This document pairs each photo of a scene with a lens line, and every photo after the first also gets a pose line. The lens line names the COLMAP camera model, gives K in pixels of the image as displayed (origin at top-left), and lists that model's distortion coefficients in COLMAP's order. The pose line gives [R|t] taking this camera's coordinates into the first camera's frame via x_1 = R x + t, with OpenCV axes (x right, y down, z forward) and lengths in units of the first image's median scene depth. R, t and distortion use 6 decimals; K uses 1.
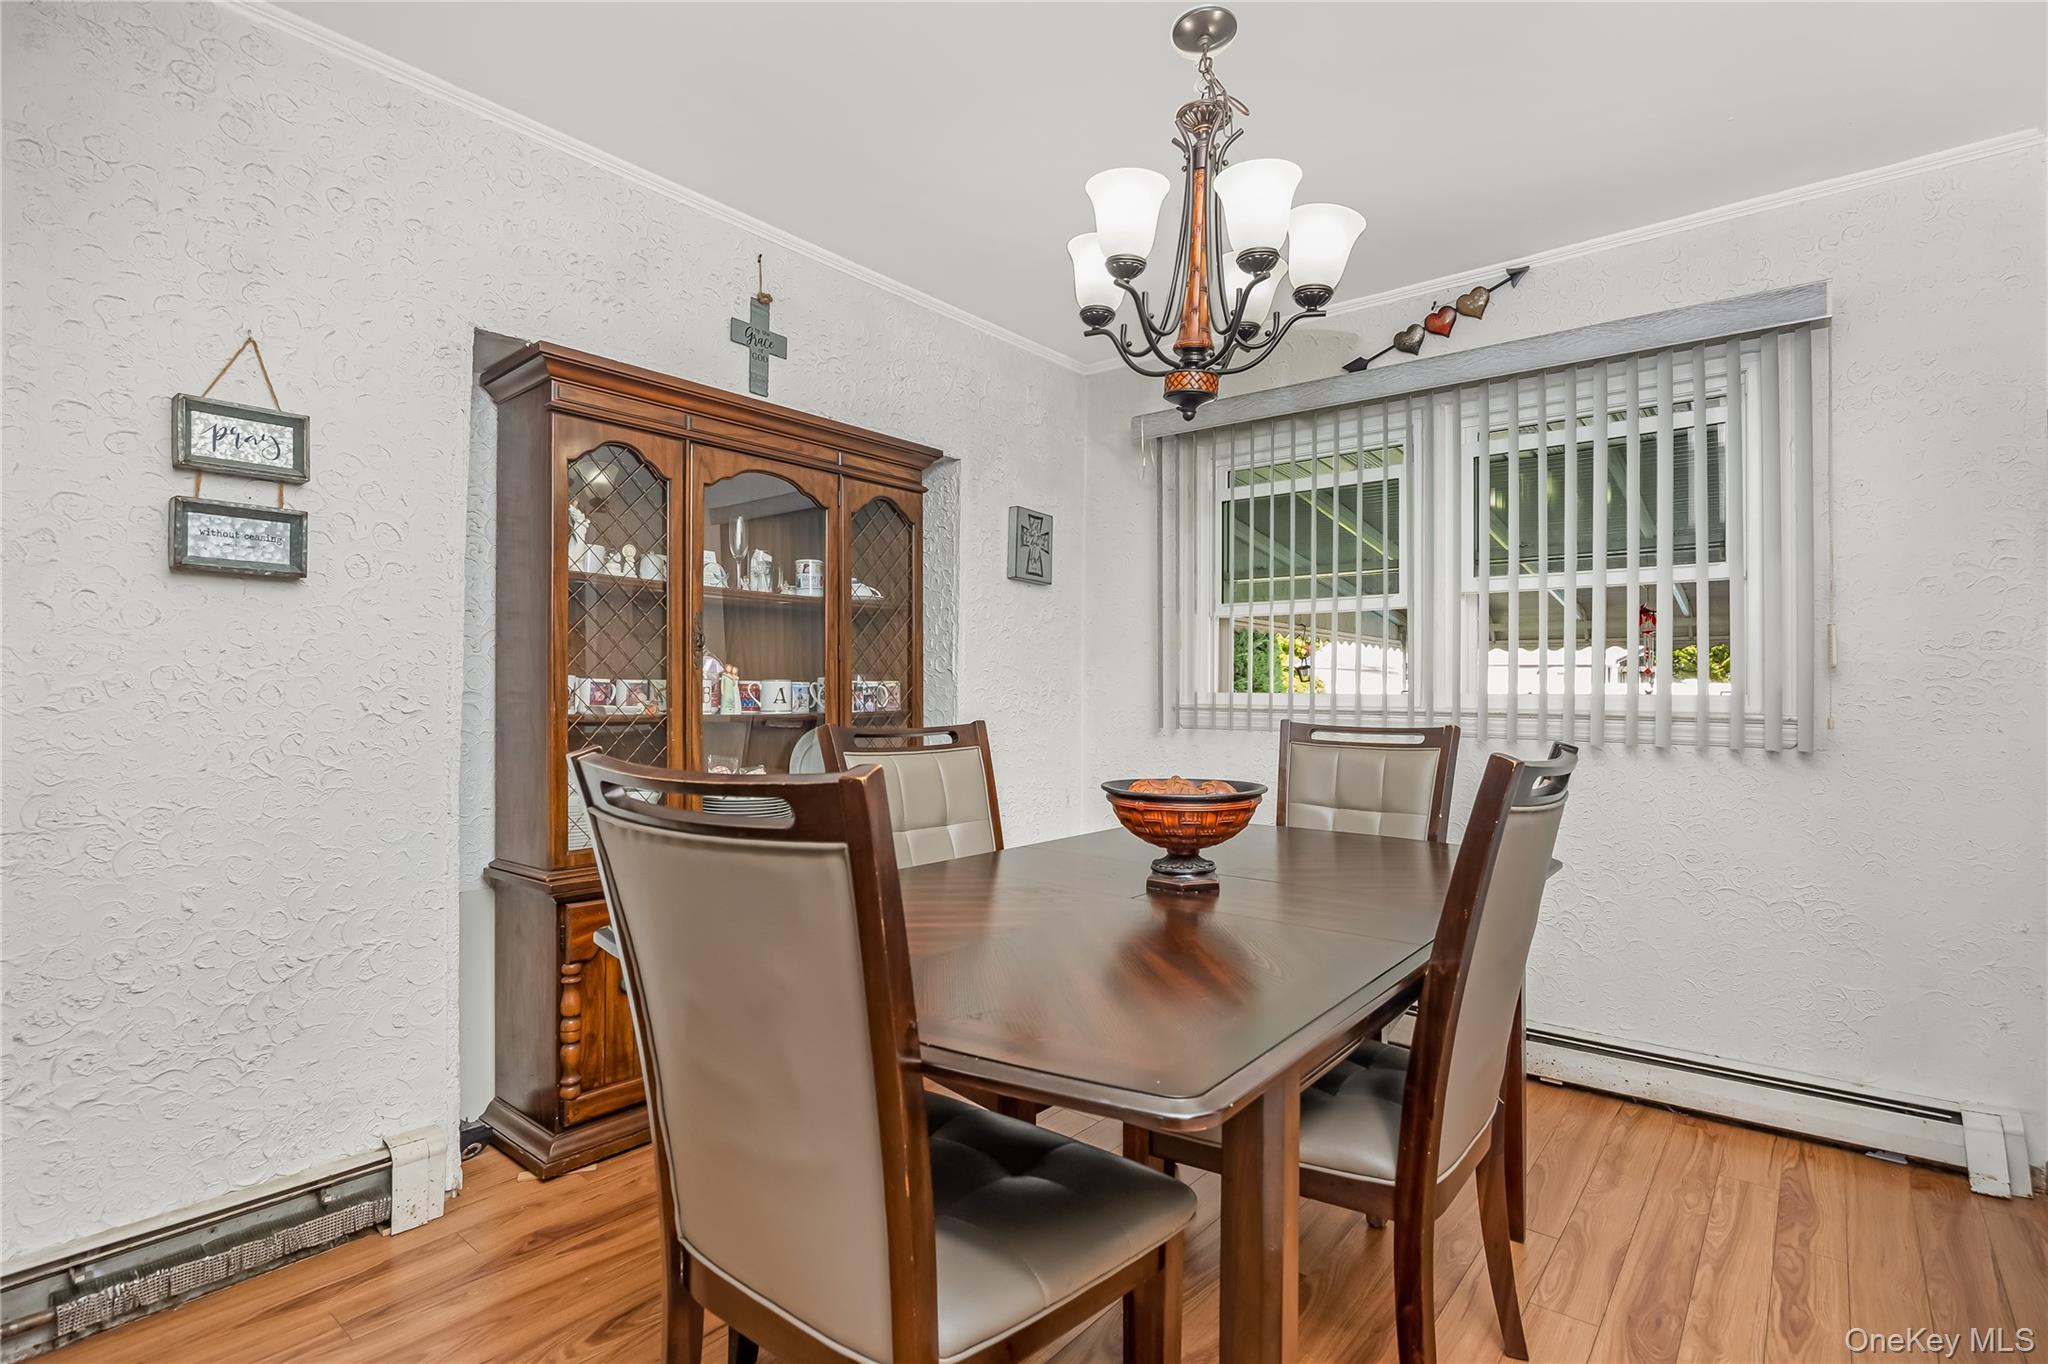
lens RADIAL K [[999.4, 0, 1015.6], [0, 999.4, 689.2], [0, 0, 1]] dist [-0.022505, -0.000063]
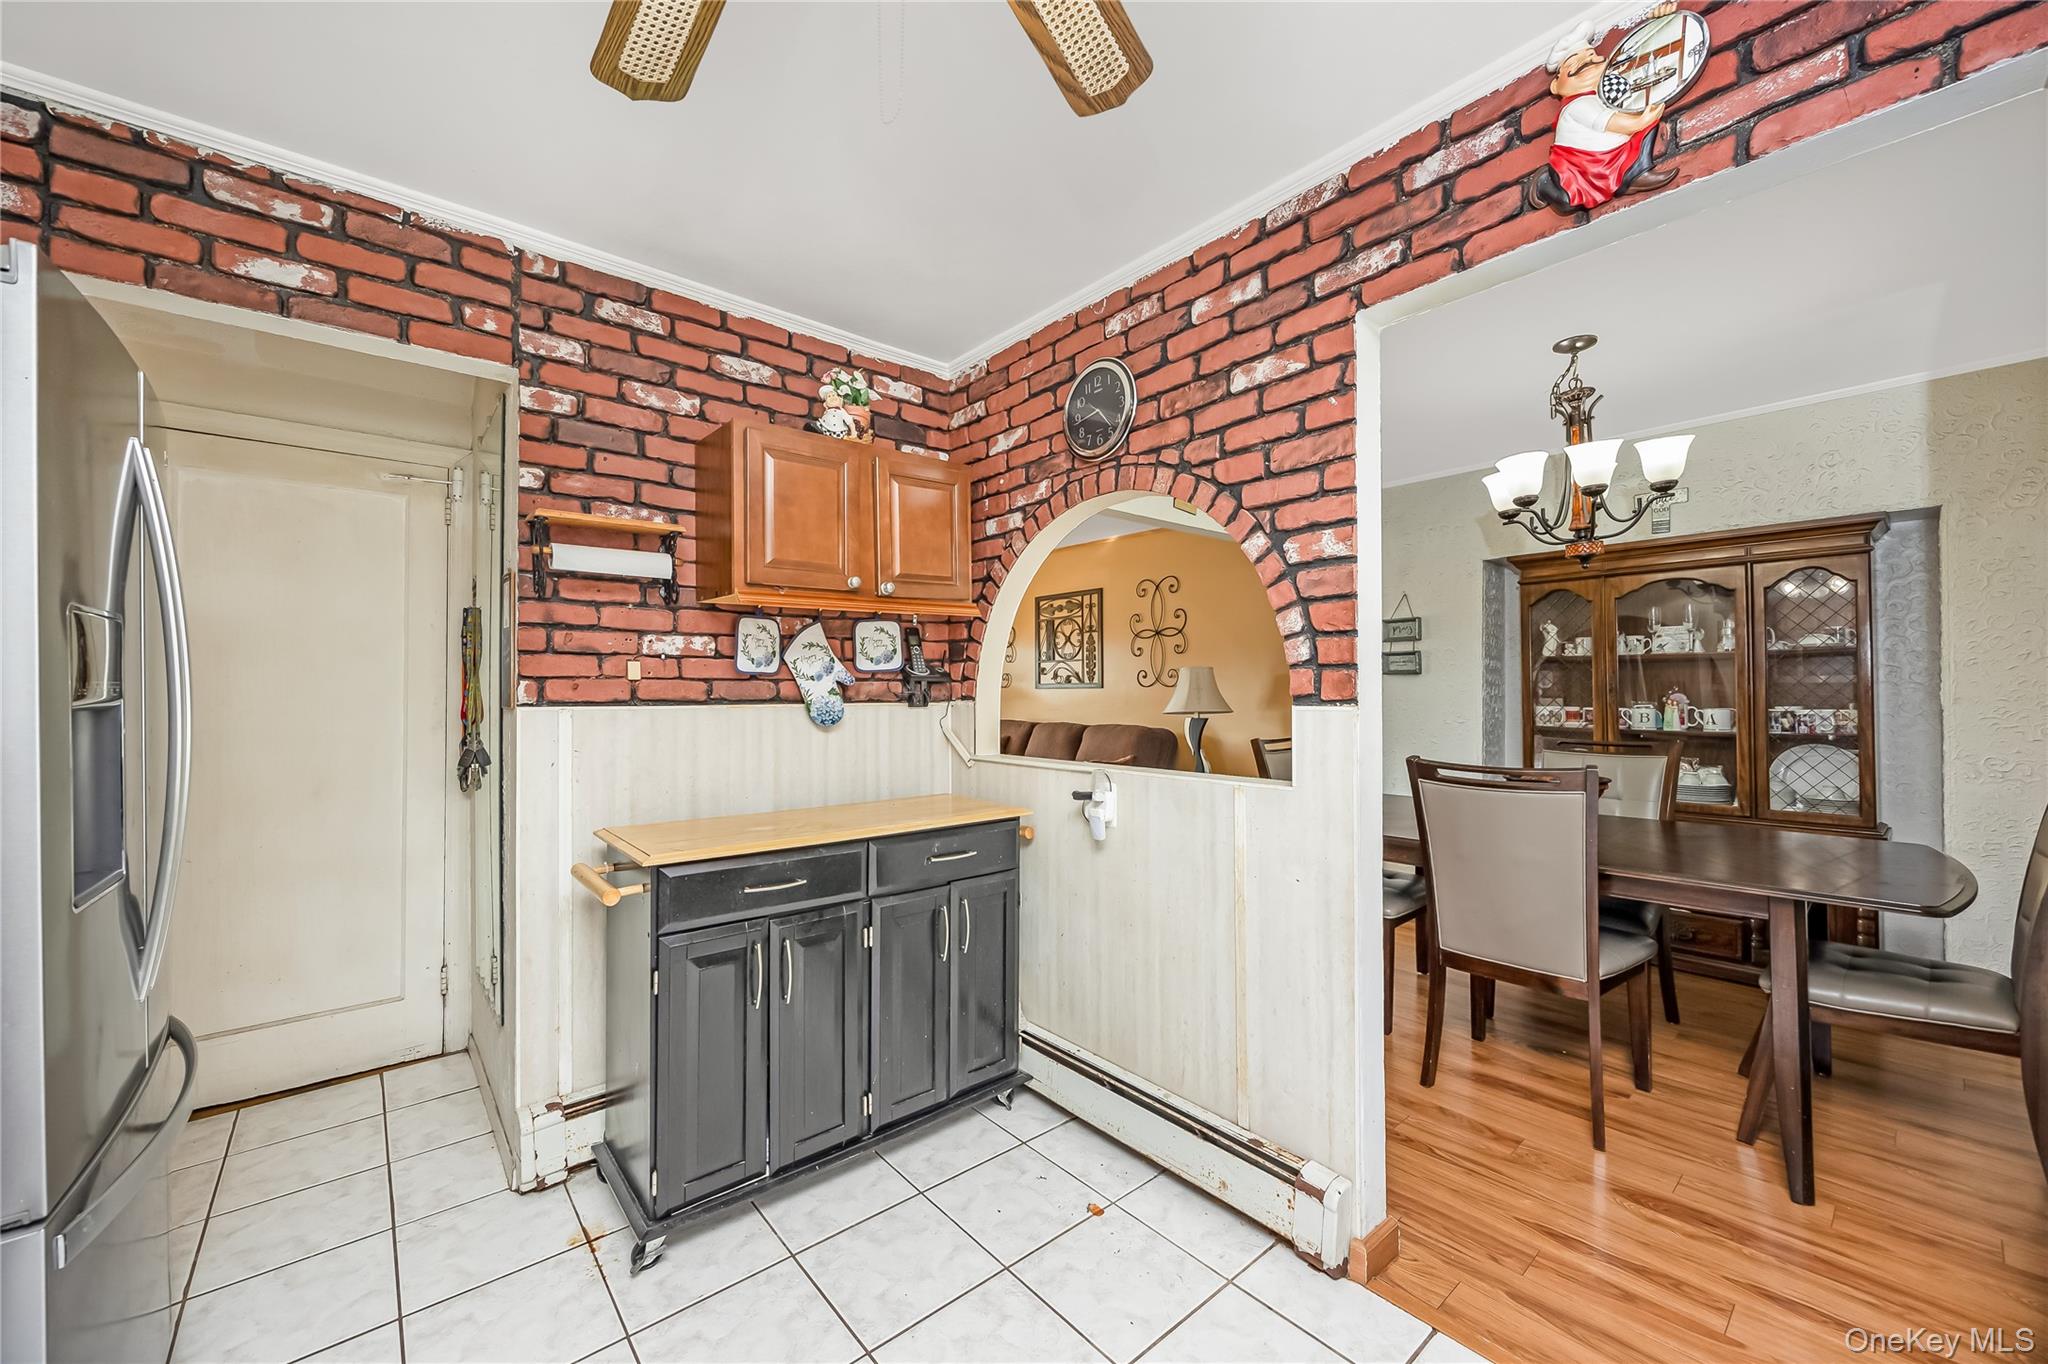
lens RADIAL K [[808.7, 0, 1035.3], [0, 808.7, 695.5], [0, 0, 1]] dist [0.001071, -0.000074]
pose [[-0.167422, 0.002426, -0.985882, 1.238415], [0.012584, 0.999921, 0.000323, -0.045513], [0.985805, -0.012353, -0.167439, 0.214783]]
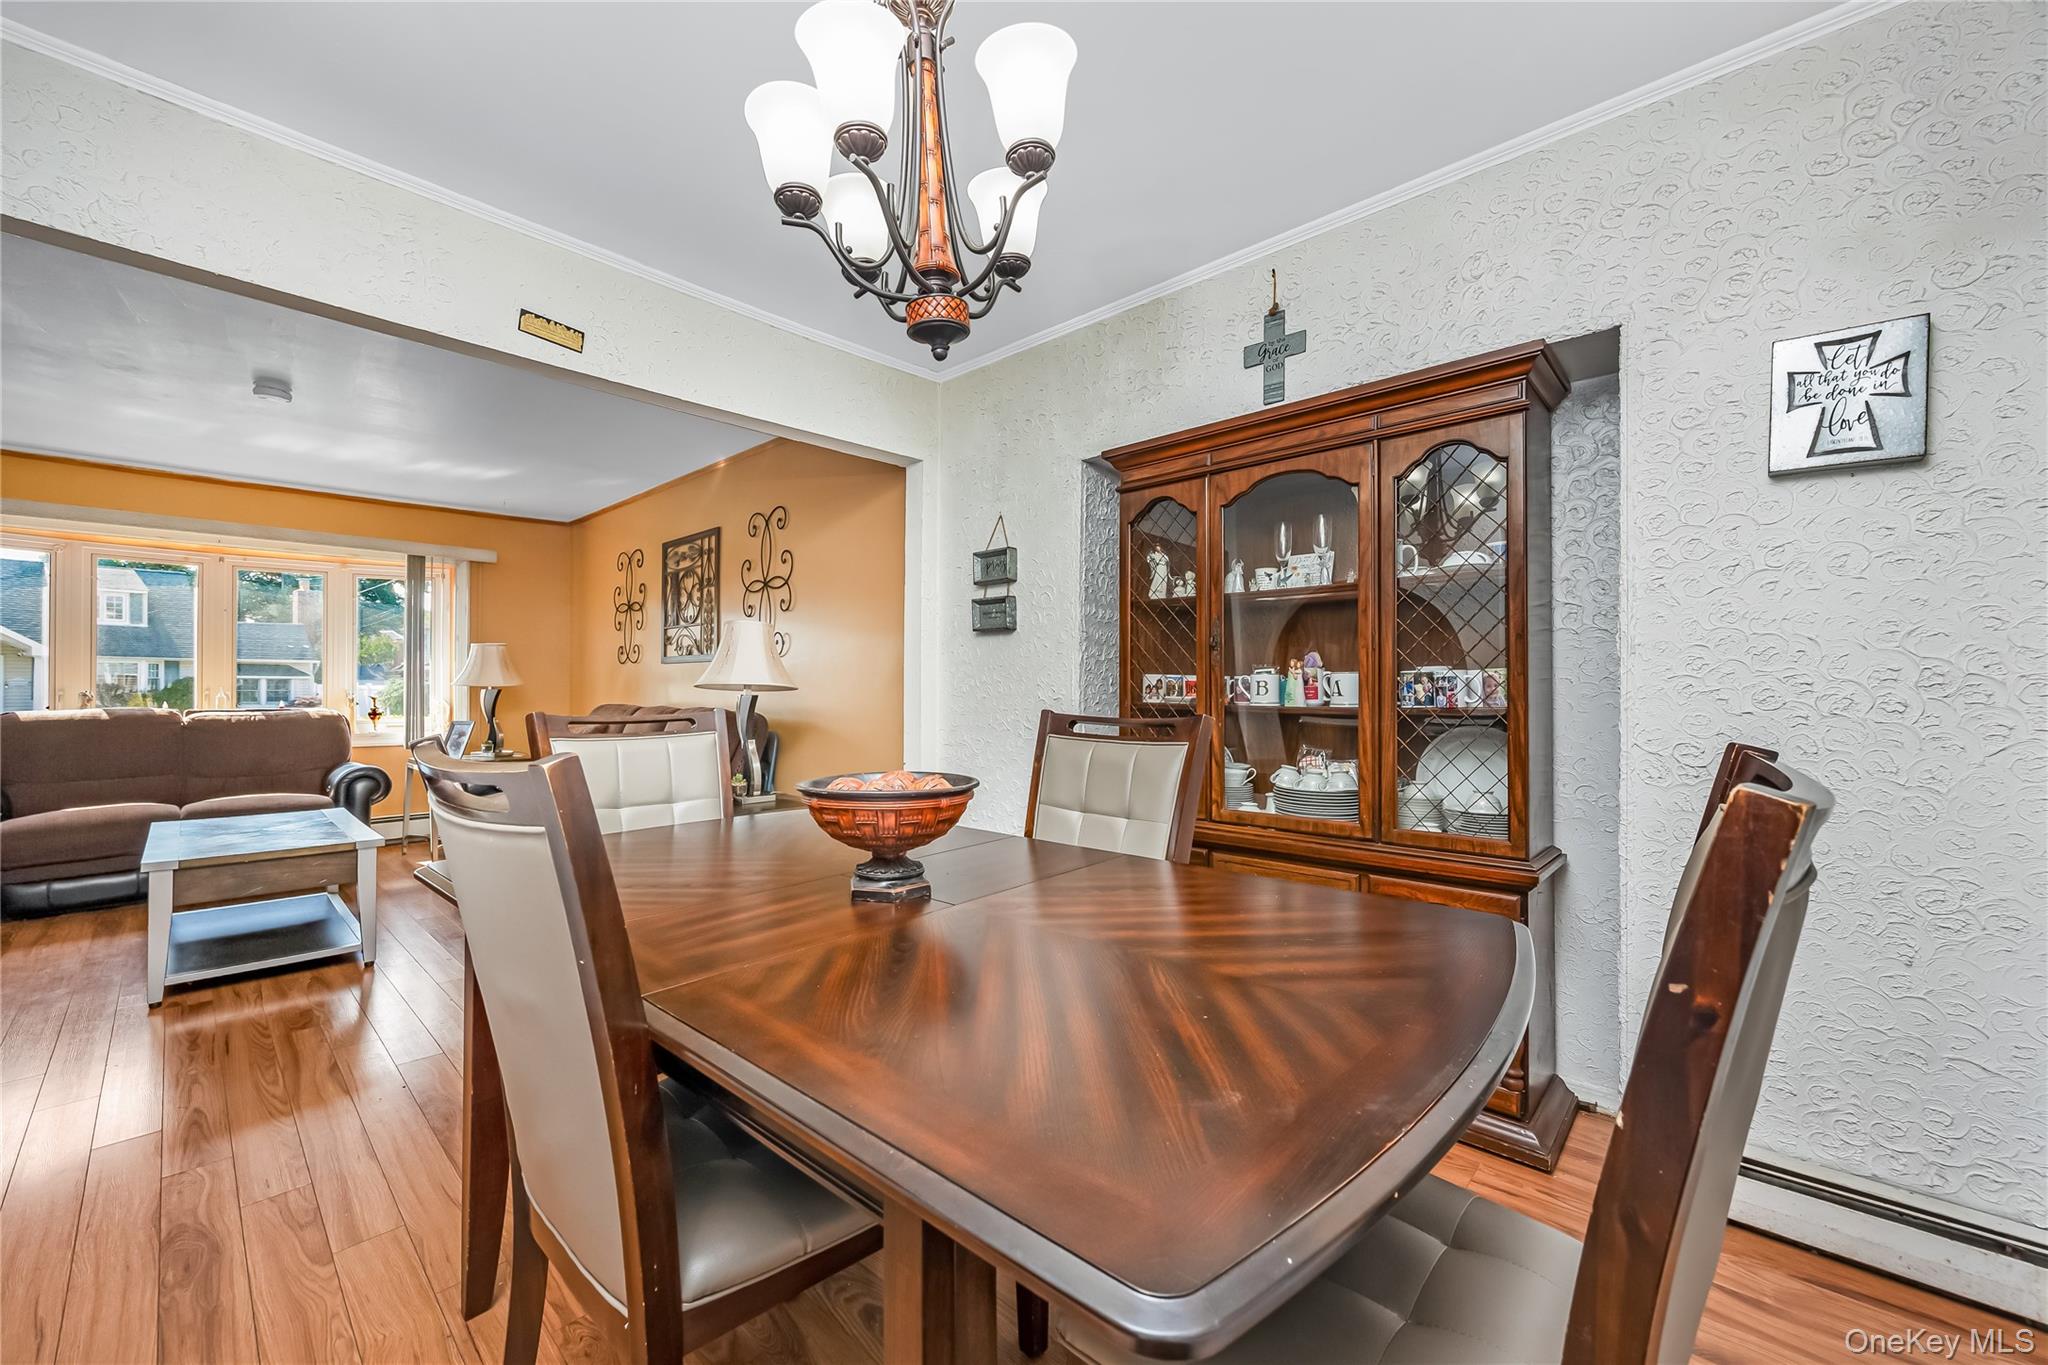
lens RADIAL K [[792.2, 0, 1071.4], [0, 792.2, 689.0], [0, 0, 1]] dist [-0.019435, 0.000007]
pose [[-0.033968, -0.004826, -0.999411, 0.593213], [0.006454, 0.999966, -0.005048, 0.010263], [0.999402, -0.006621, -0.033936, 0.828002]]
